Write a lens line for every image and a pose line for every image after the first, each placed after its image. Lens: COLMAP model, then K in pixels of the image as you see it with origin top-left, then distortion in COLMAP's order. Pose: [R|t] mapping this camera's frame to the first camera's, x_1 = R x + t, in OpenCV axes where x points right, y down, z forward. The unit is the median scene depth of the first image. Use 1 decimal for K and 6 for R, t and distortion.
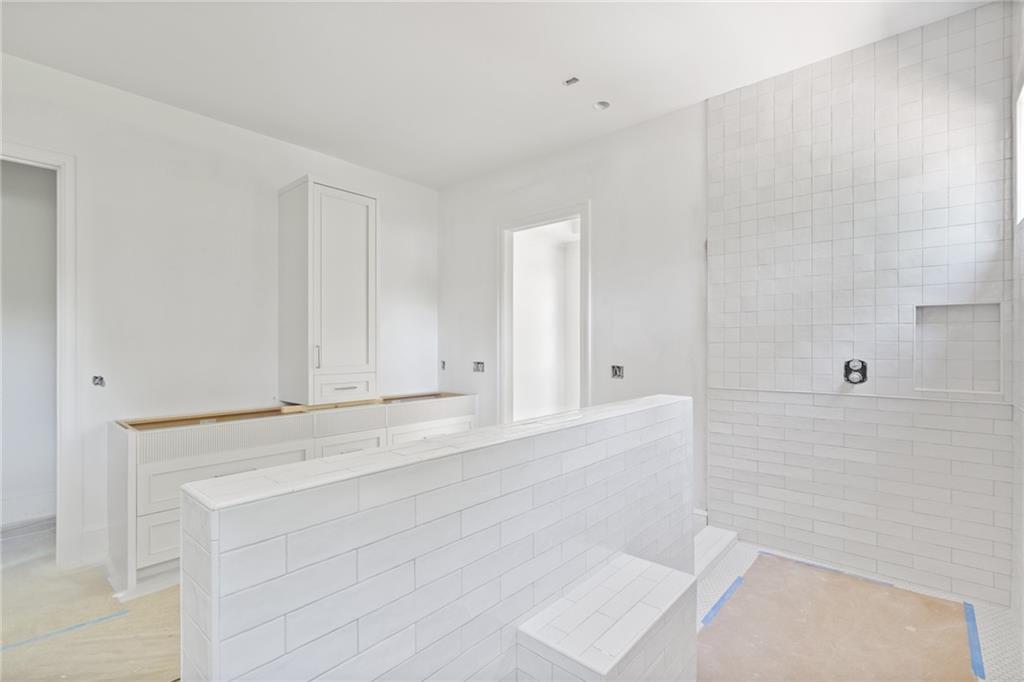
lens RADIAL K [[454.7, 0, 516.4], [0, 454.7, 340.3], [0, 0, 1]] dist [0.000262, 0.000043]
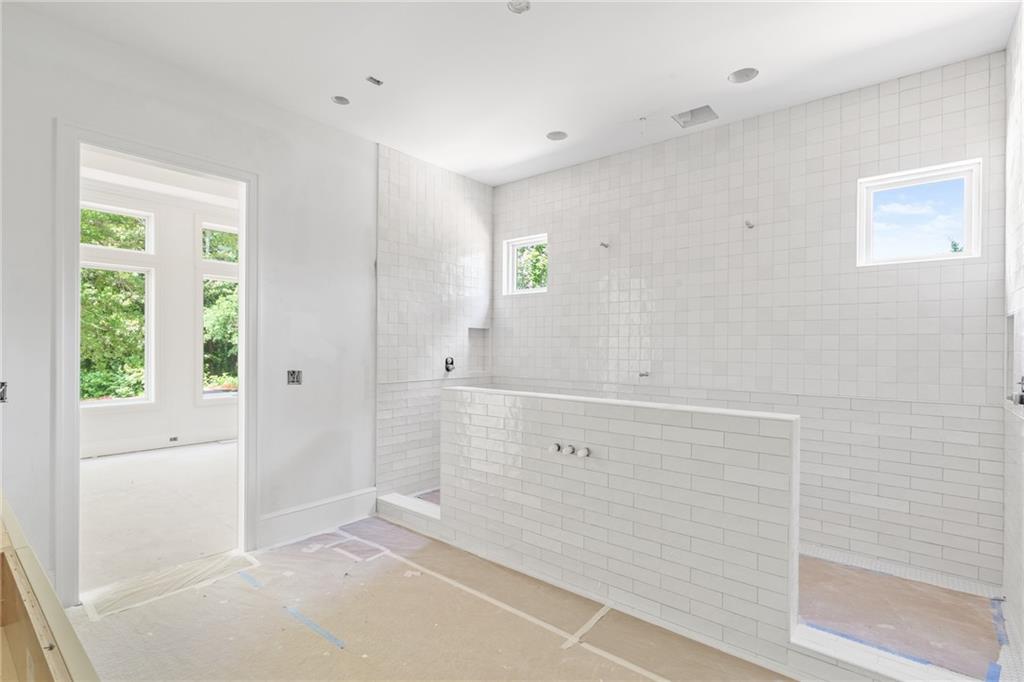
lens RADIAL K [[499.5, 0, 512.1], [0, 499.5, 347.0], [0, 0, 1]] dist [-0.001320, -0.000336]
pose [[-0.031154, 0.003553, 0.999508, -0.938382], [-0.016770, 0.999851, -0.004077, 0.006840], [-0.999374, -0.016888, -0.031090, 0.704001]]
